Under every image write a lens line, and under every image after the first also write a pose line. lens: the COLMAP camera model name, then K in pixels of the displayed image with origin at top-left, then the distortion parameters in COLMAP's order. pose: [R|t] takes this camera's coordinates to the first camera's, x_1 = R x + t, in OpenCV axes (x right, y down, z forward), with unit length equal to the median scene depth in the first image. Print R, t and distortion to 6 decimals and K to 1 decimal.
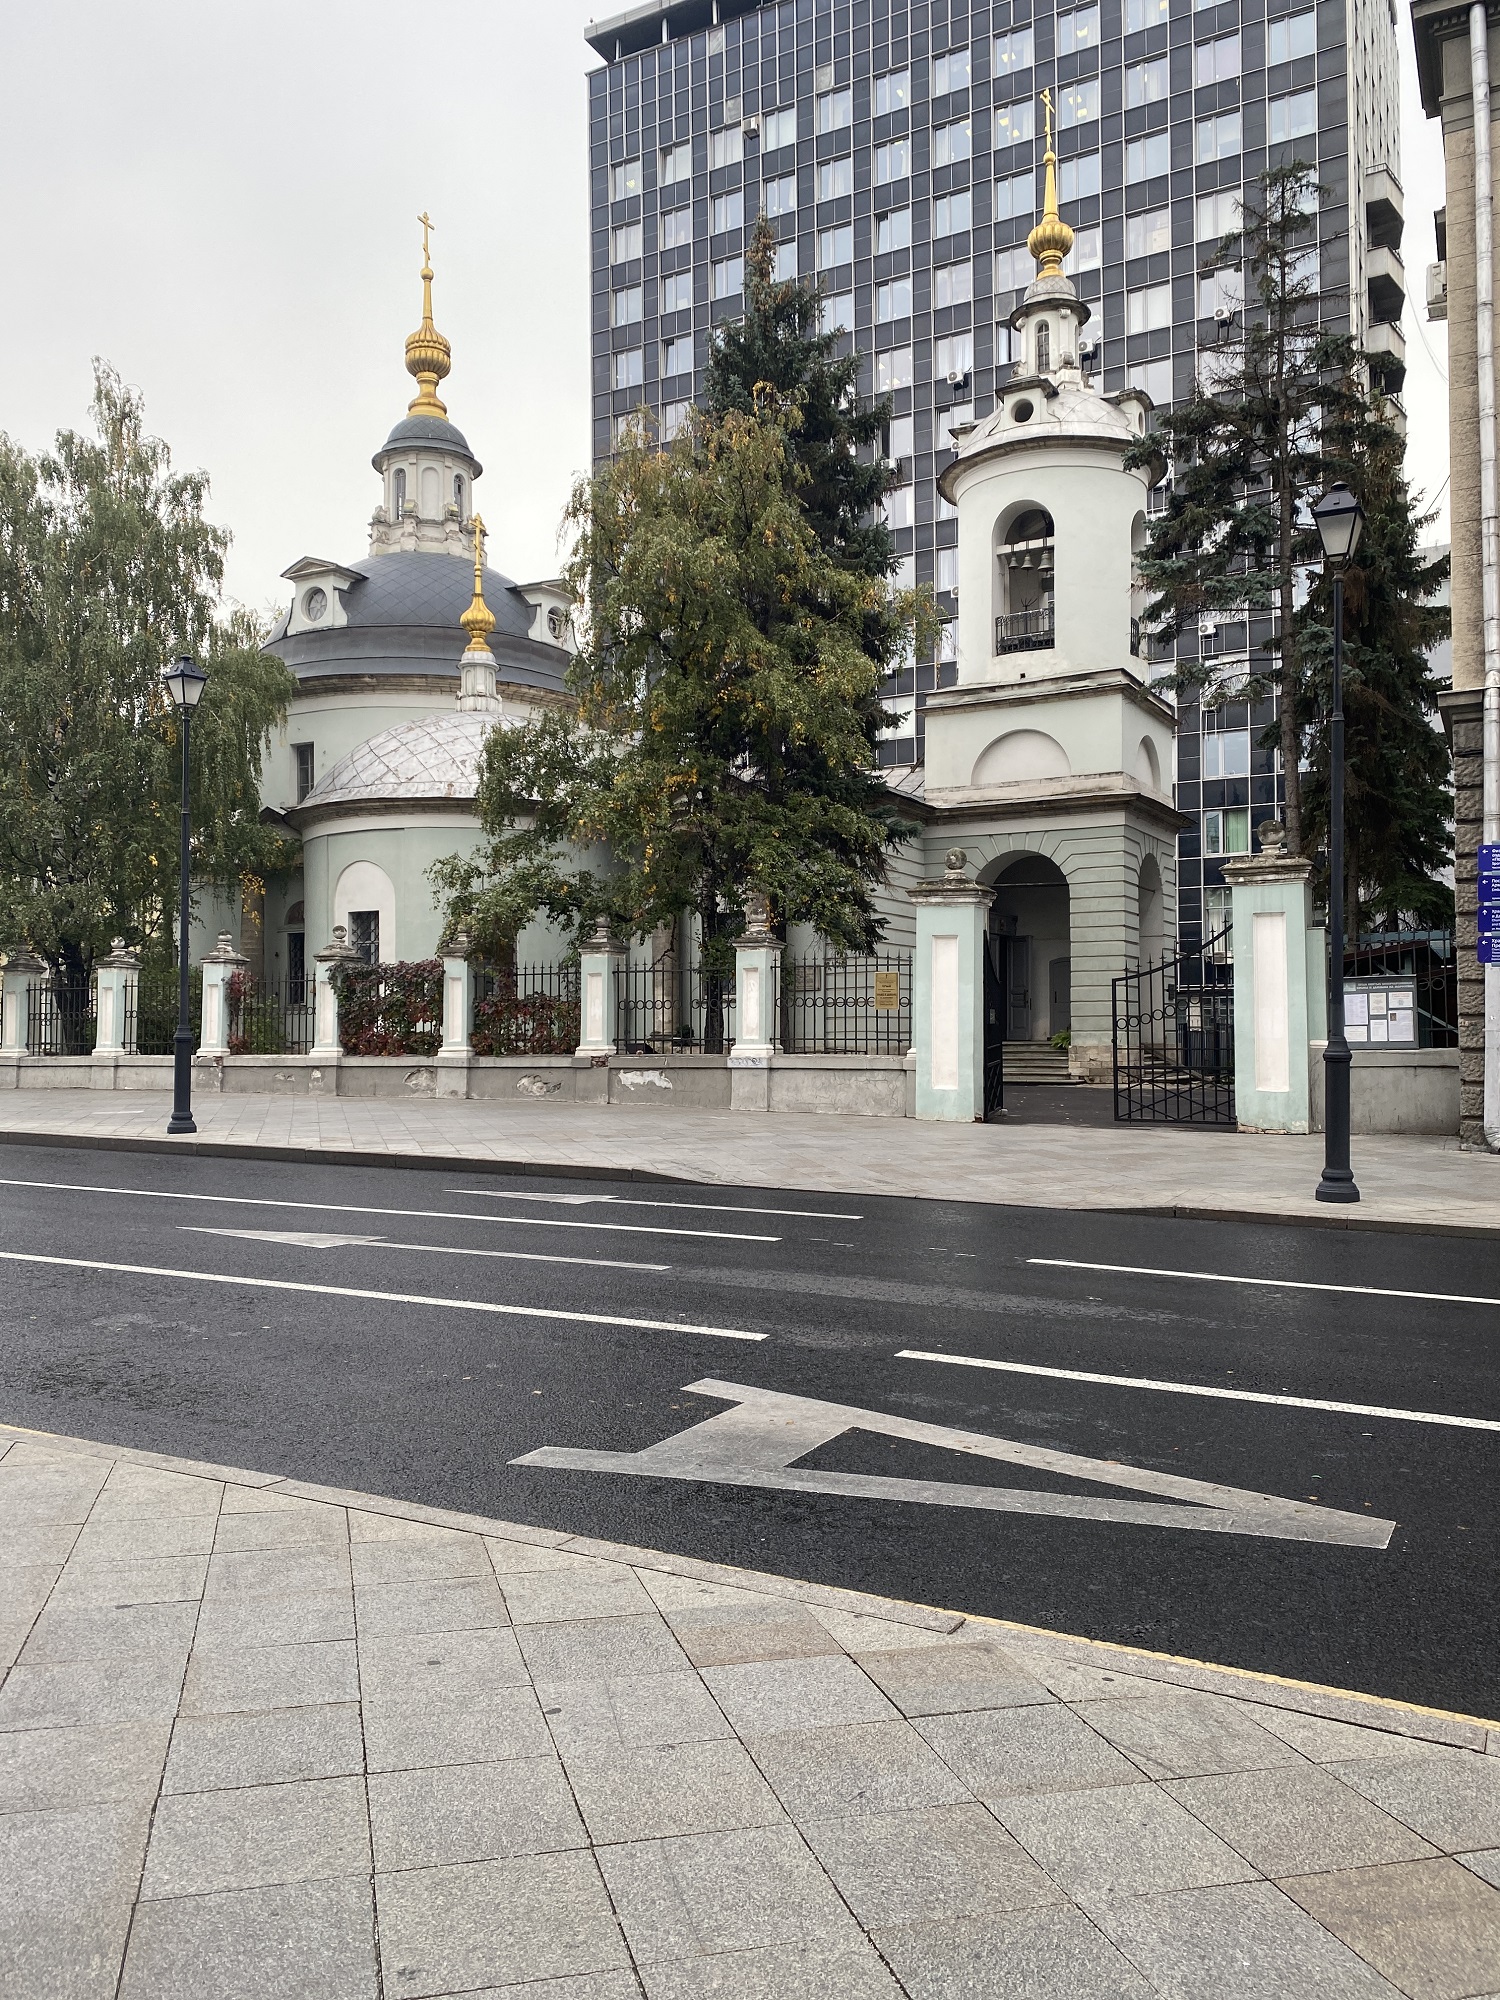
lens RADIAL K [[1546.1, 0, 750.0], [0, 1546.1, 1000.0], [0, 0, 1]] dist [0.067938, -0.027881]
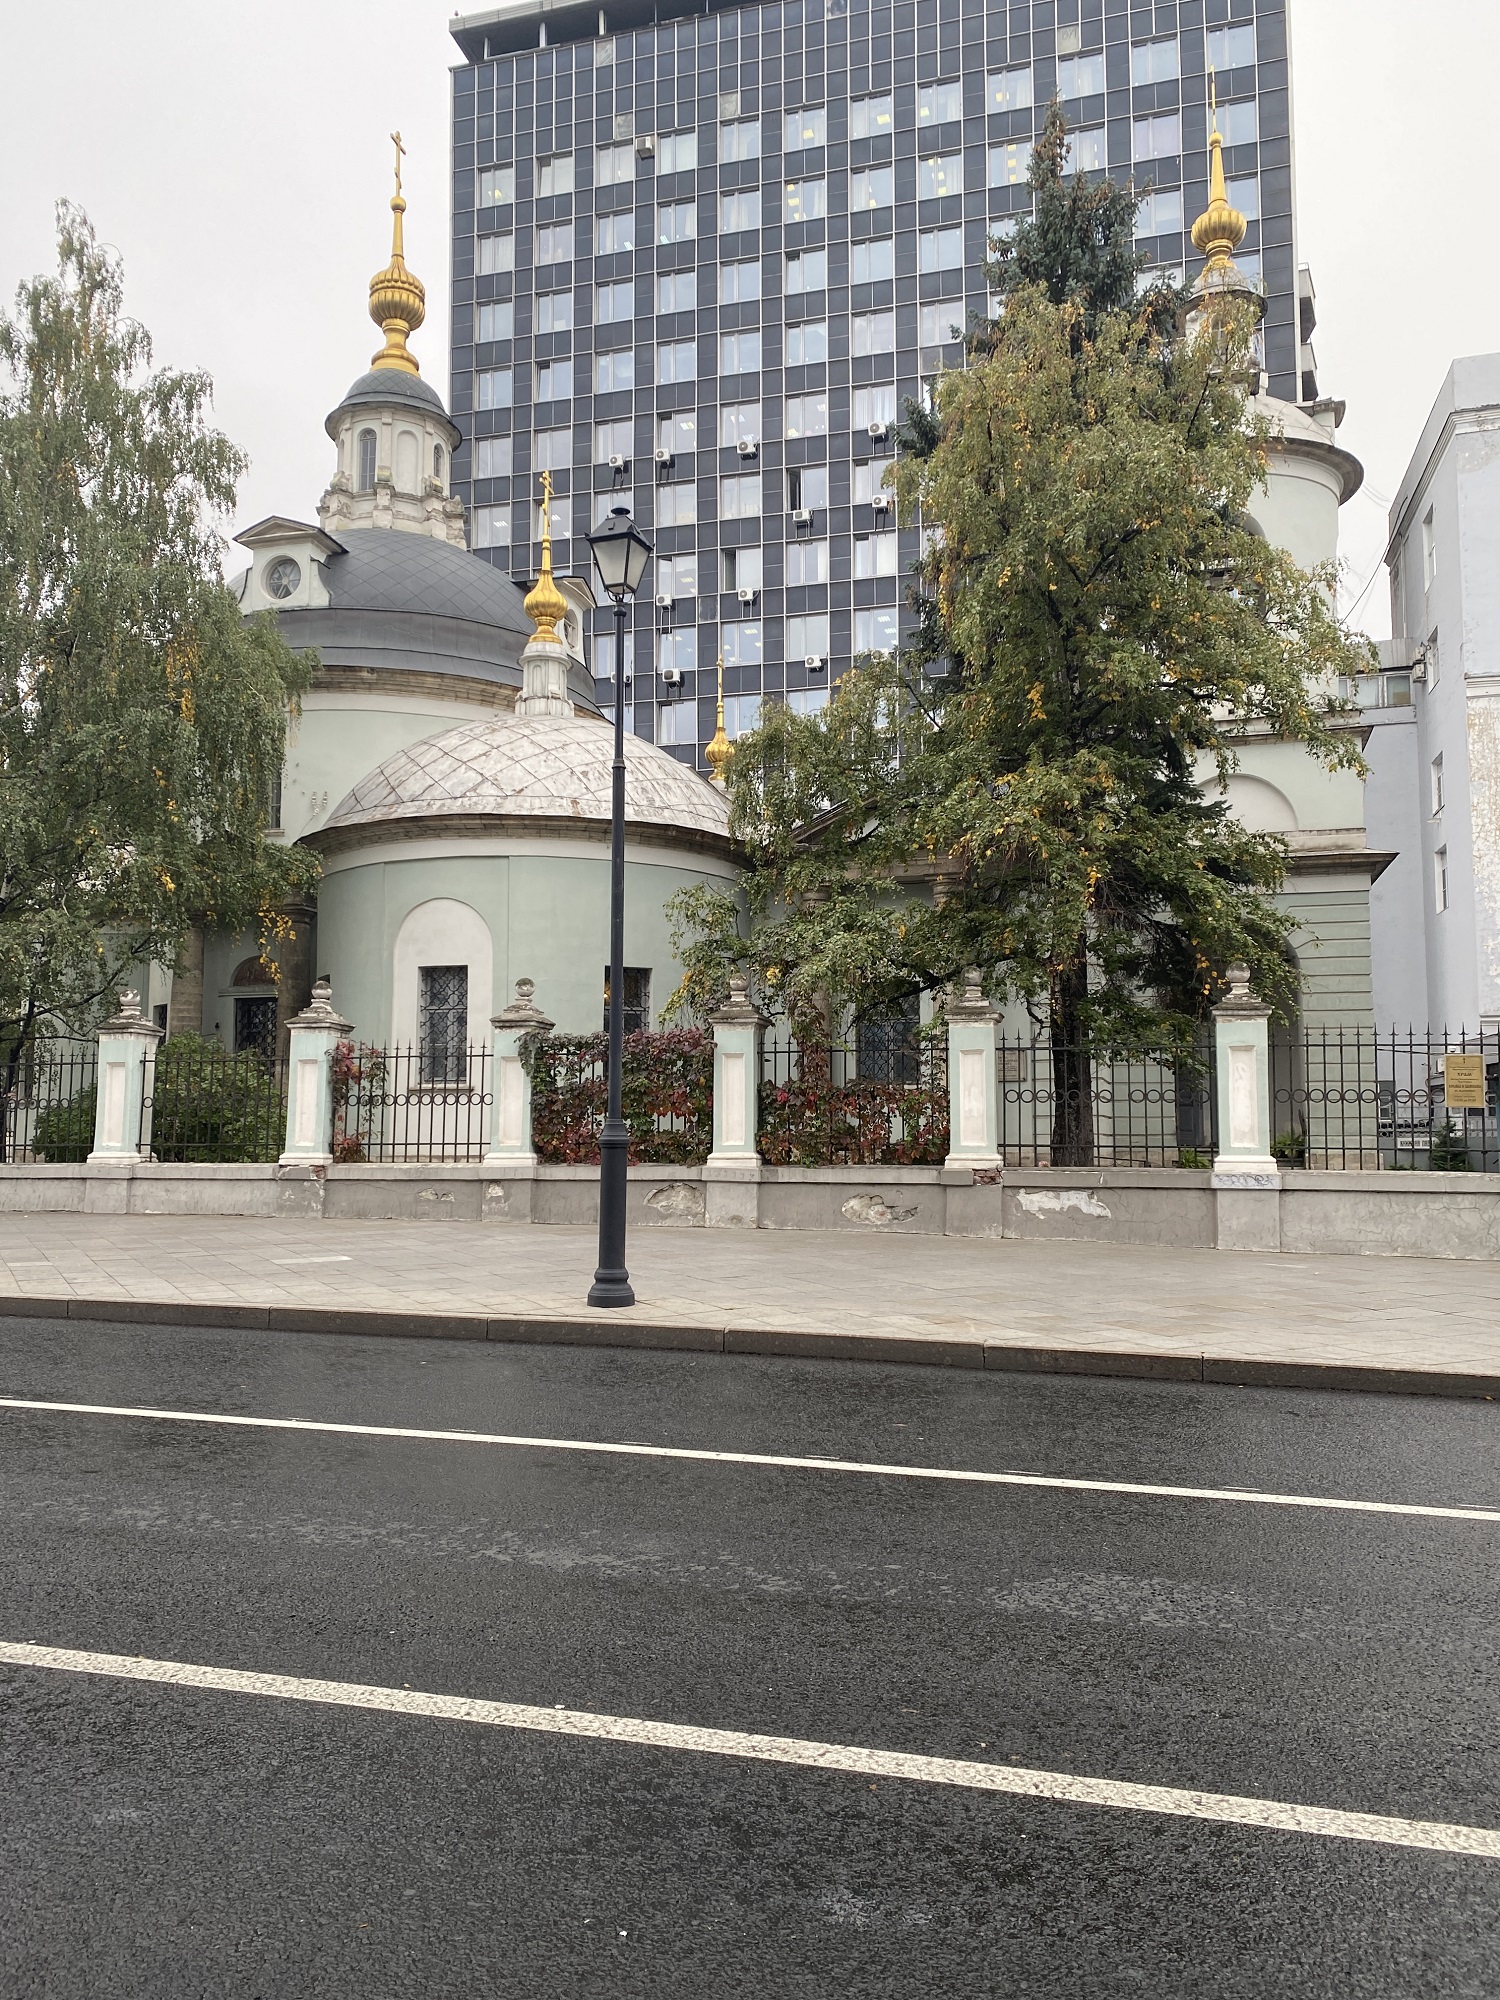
lens RADIAL K [[1546.1, 0, 750.0], [0, 1546.1, 1000.0], [0, 0, 1]] dist [0.067938, -0.027881]
pose [[0.975968, 0.025413, 0.216425, -0.222876], [-0.011858, 0.997899, -0.063700, 0.003666], [-0.217589, 0.059603, 0.974219, 0.210467]]
